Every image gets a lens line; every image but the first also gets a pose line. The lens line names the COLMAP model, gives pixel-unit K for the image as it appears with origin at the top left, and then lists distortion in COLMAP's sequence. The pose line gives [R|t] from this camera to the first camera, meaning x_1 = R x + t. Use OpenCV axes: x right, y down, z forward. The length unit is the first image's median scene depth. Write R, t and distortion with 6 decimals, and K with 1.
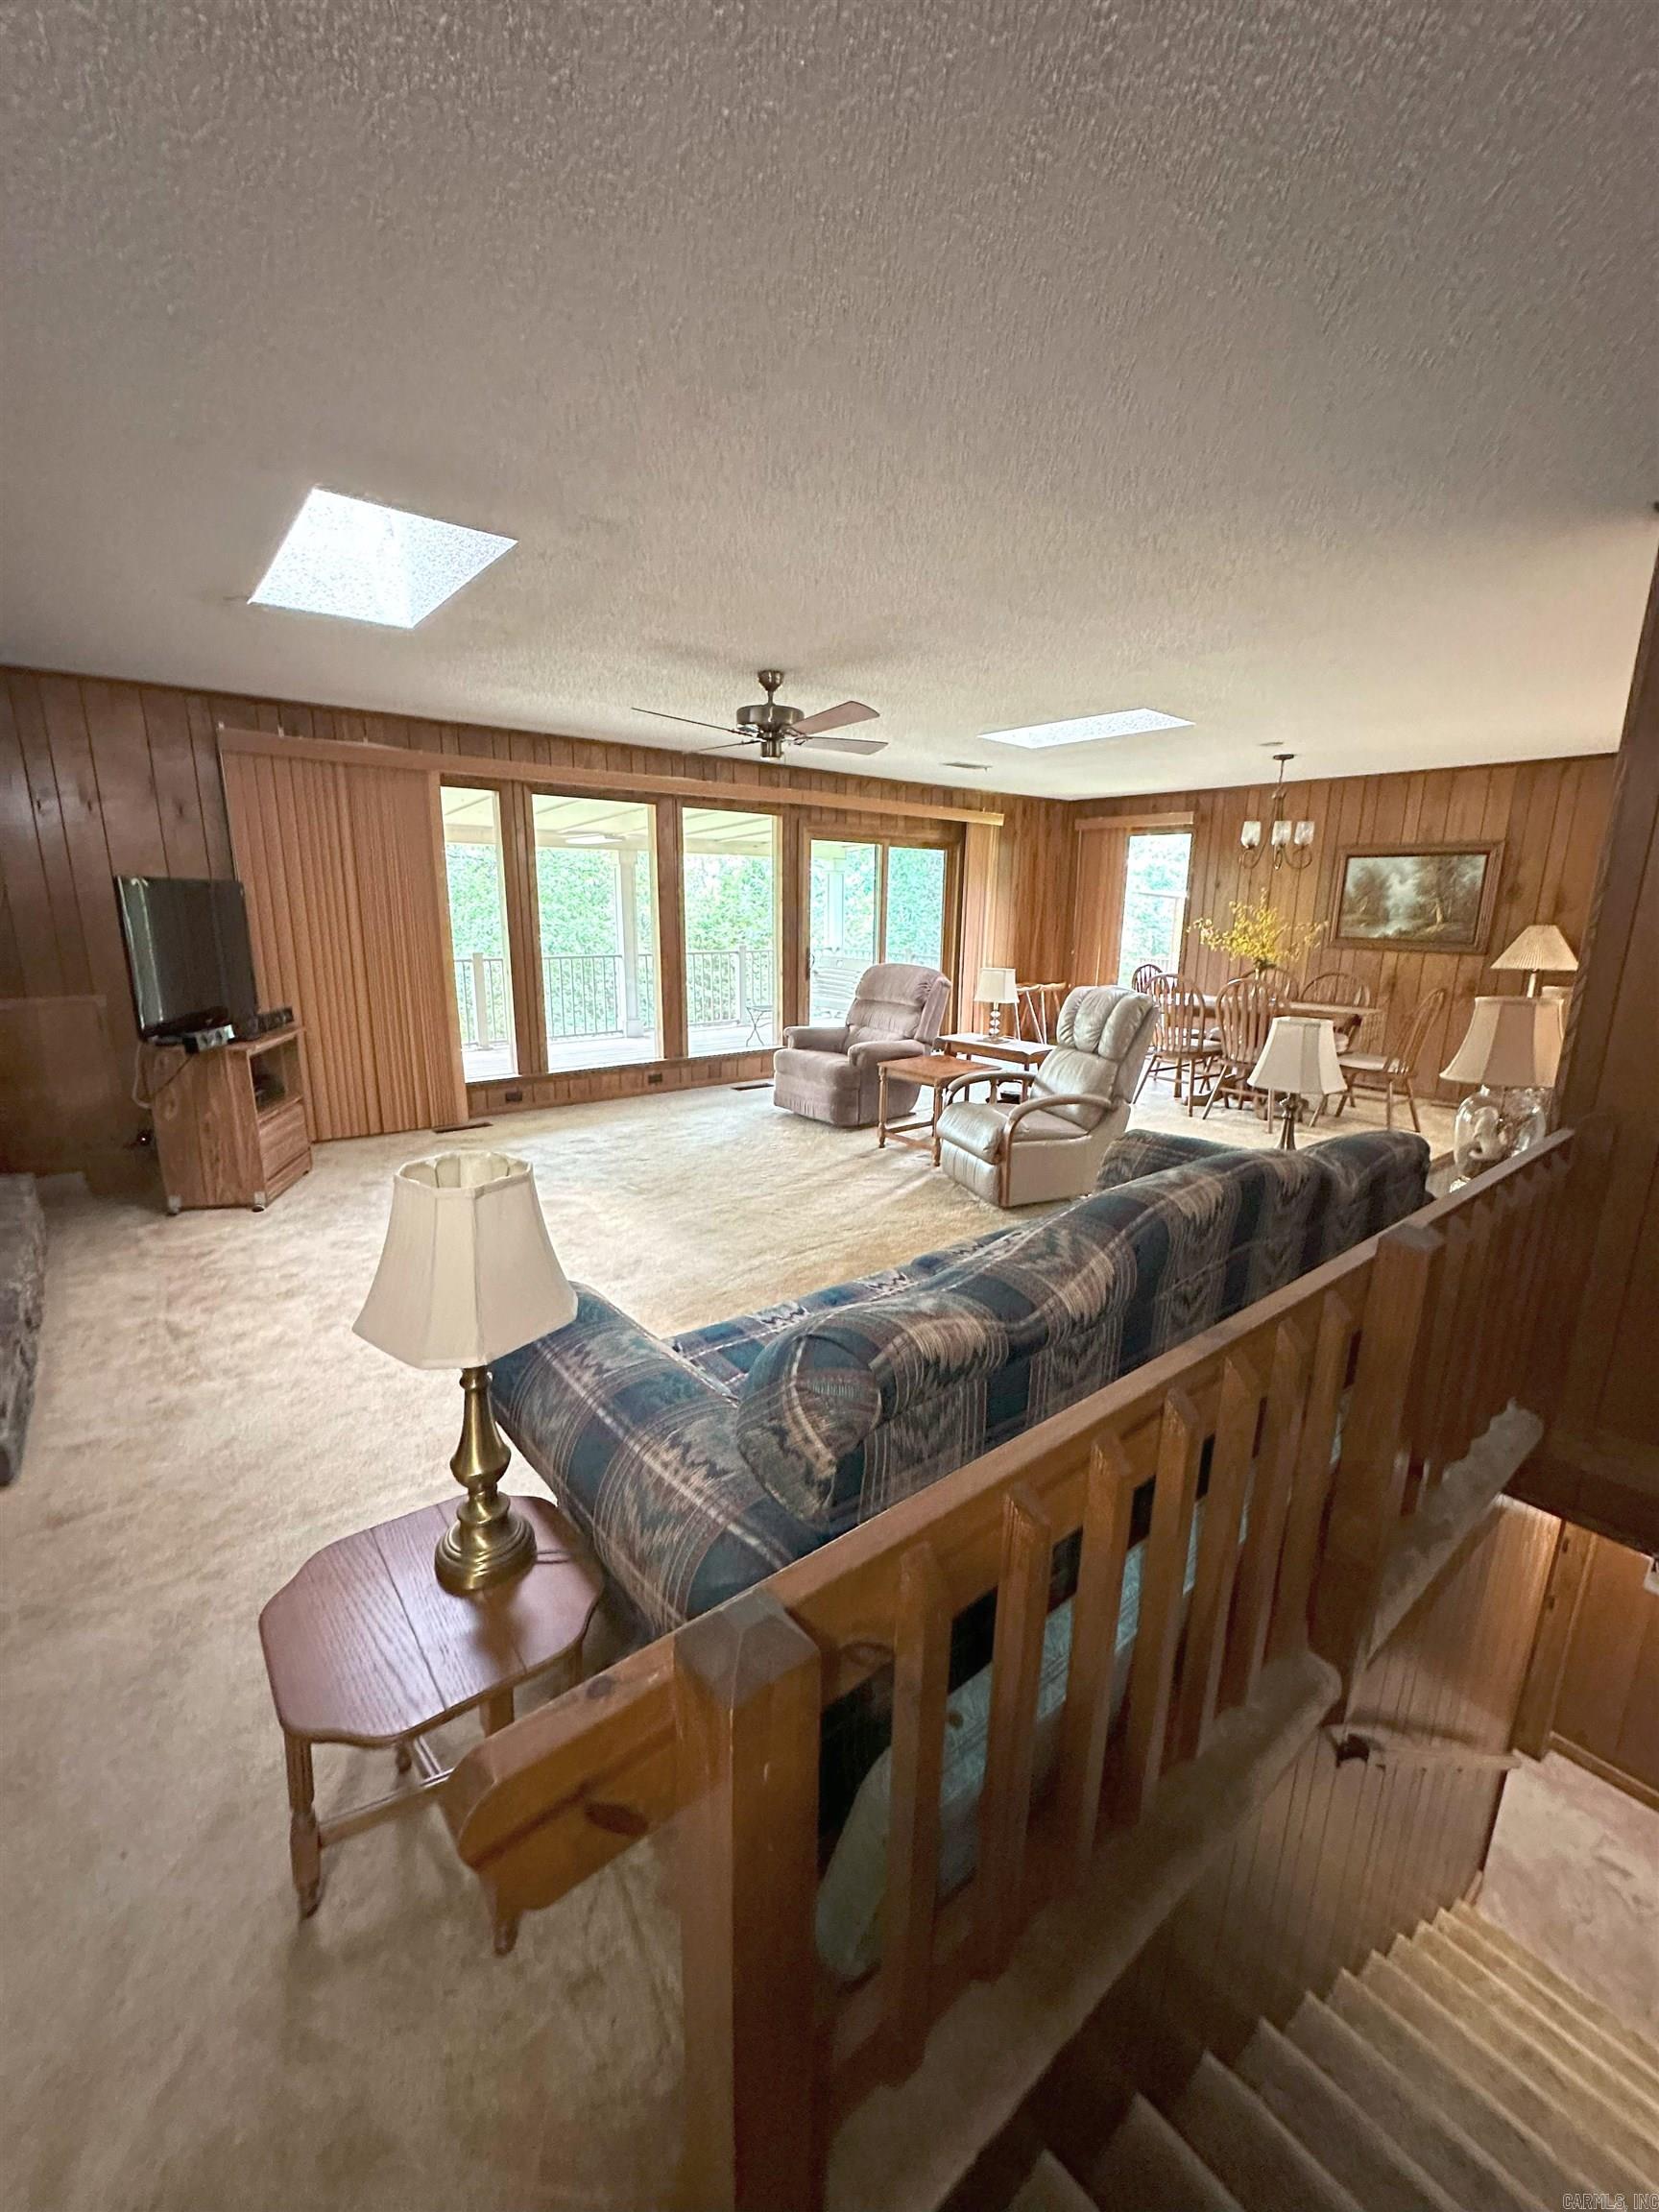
lens RADIAL K [[881.6, 0, 826.6], [0, 881.6, 1102.1], [0, 0, 1]] dist [-0.002870, 0.000666]
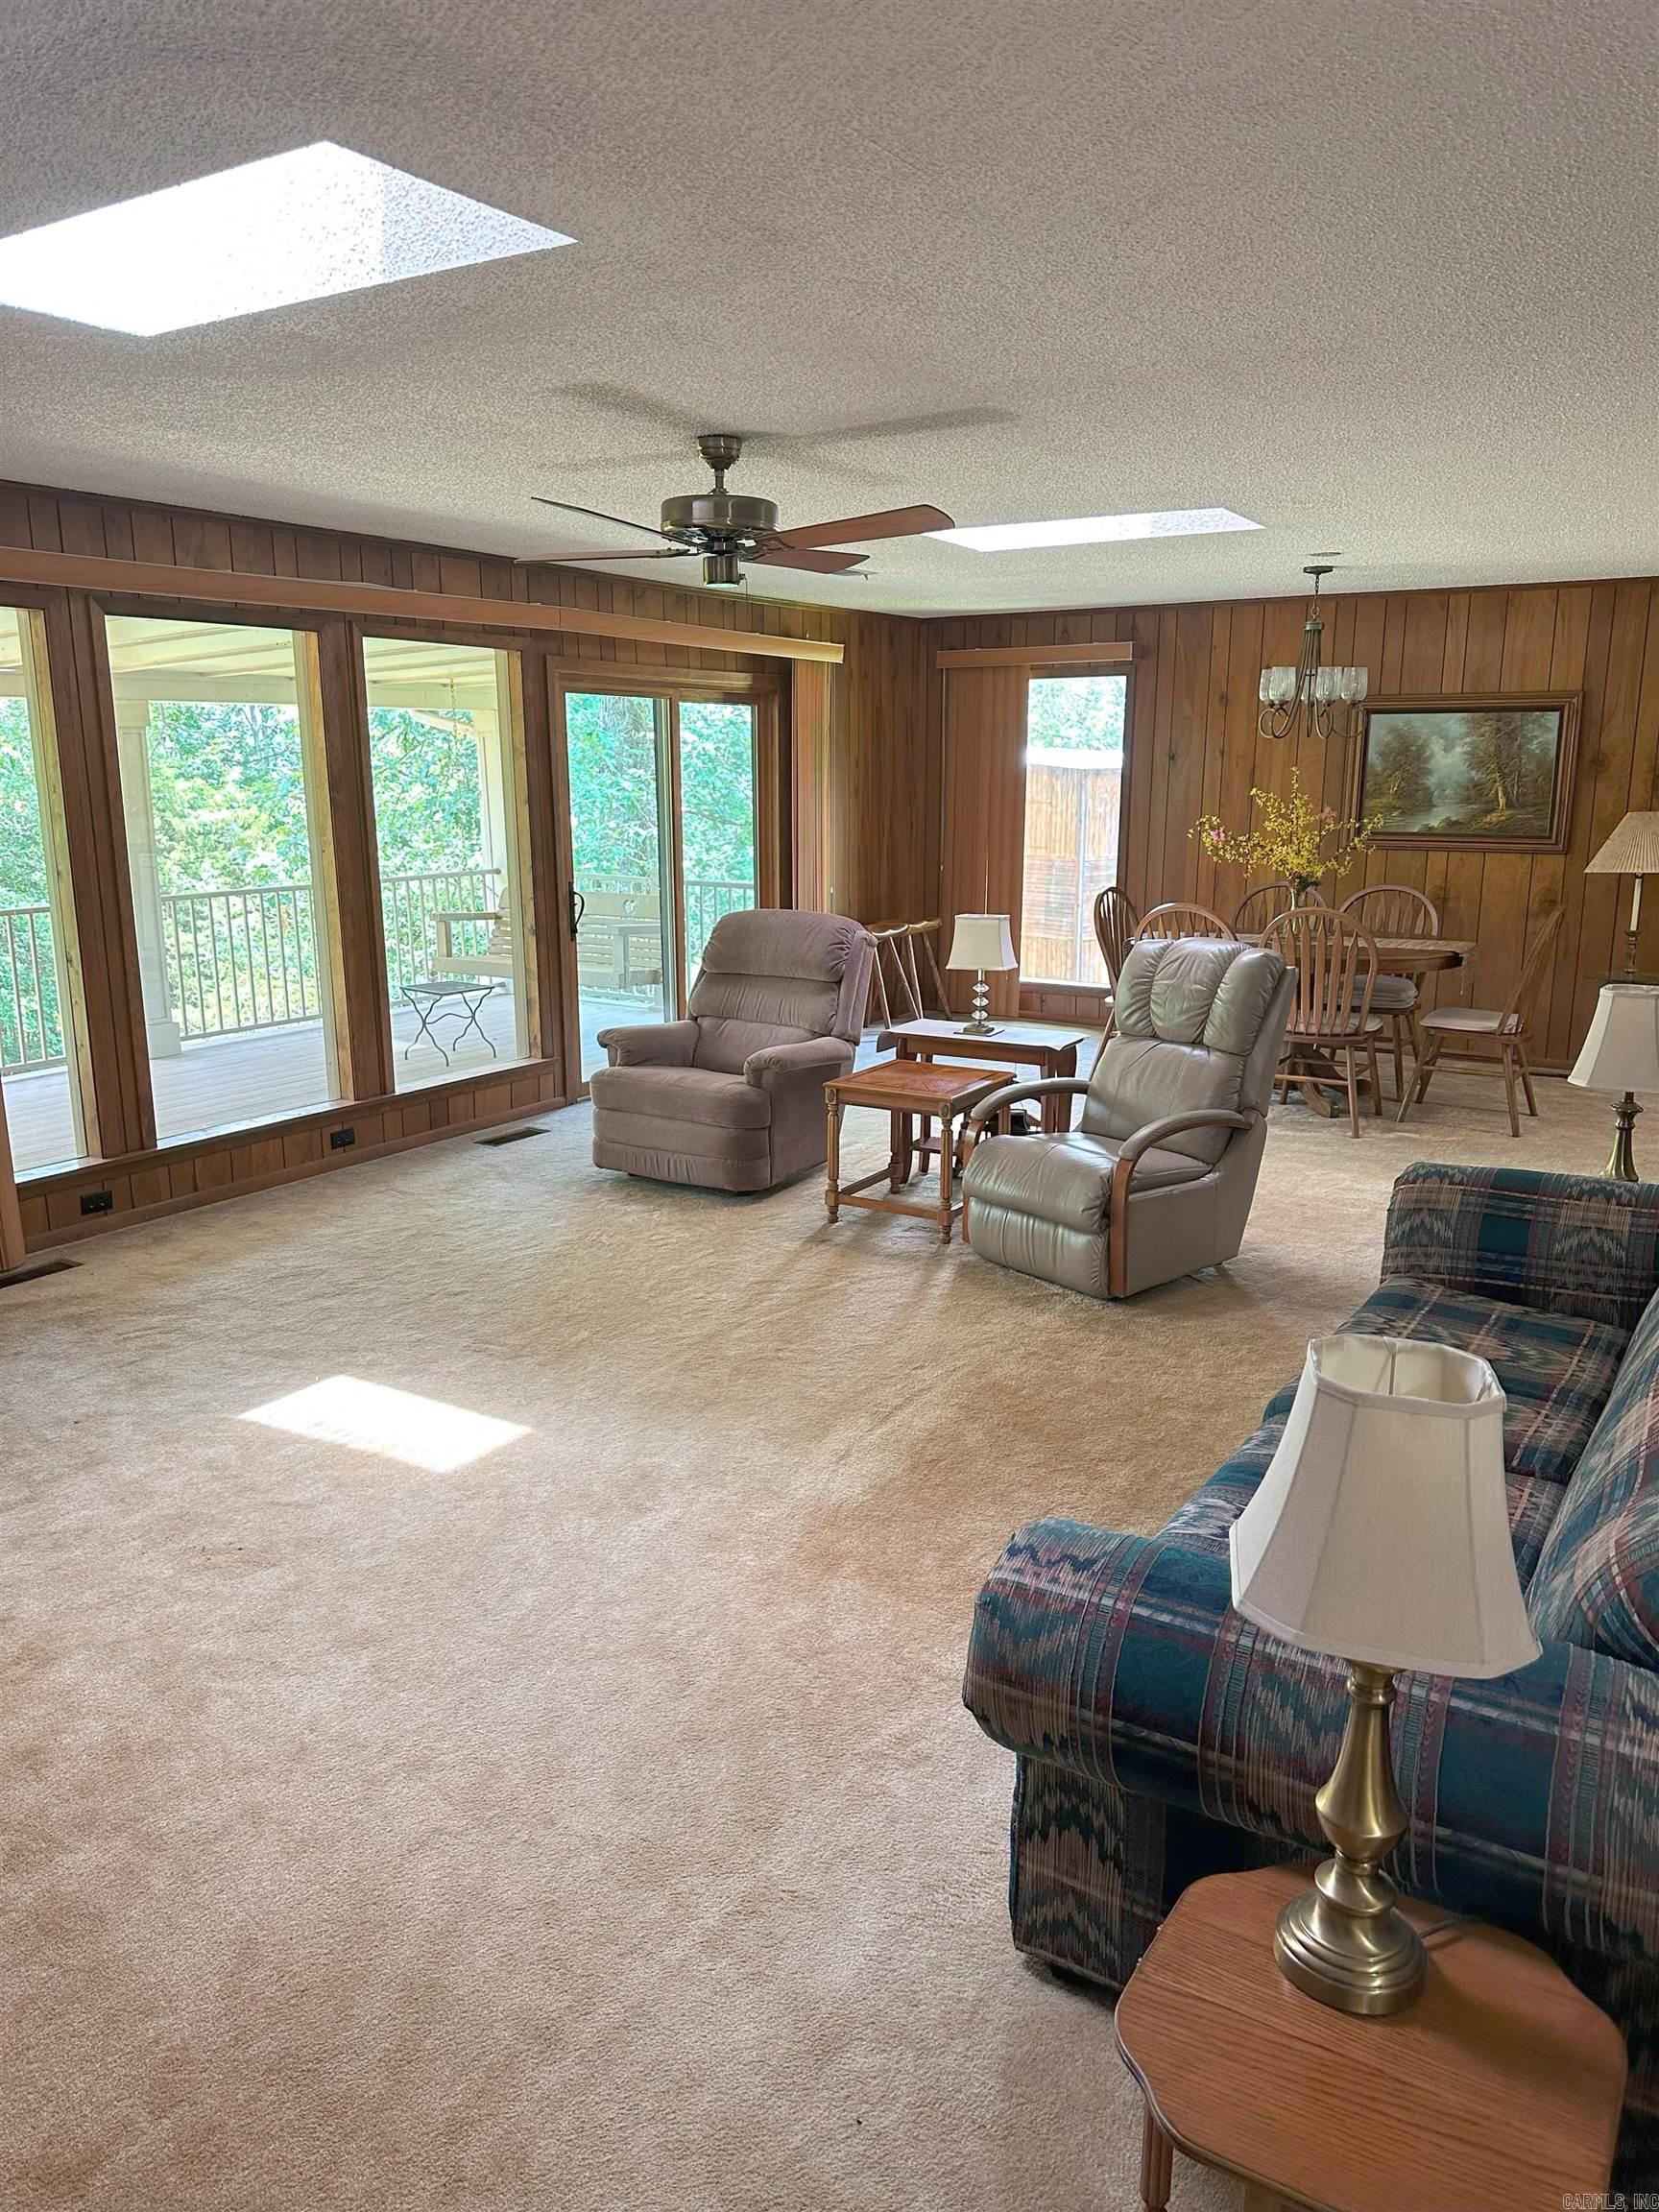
lens RADIAL K [[1533.5, 0, 831.1], [0, 1533.5, 1125.4], [0, 0, 1]] dist [0.050277, -0.032944]
pose [[0.945973, -0.092371, 0.310810, -0.216581], [0.089405, 0.995711, 0.023808, -0.032580], [-0.311676, 0.005267, 0.950174, 0.005478]]
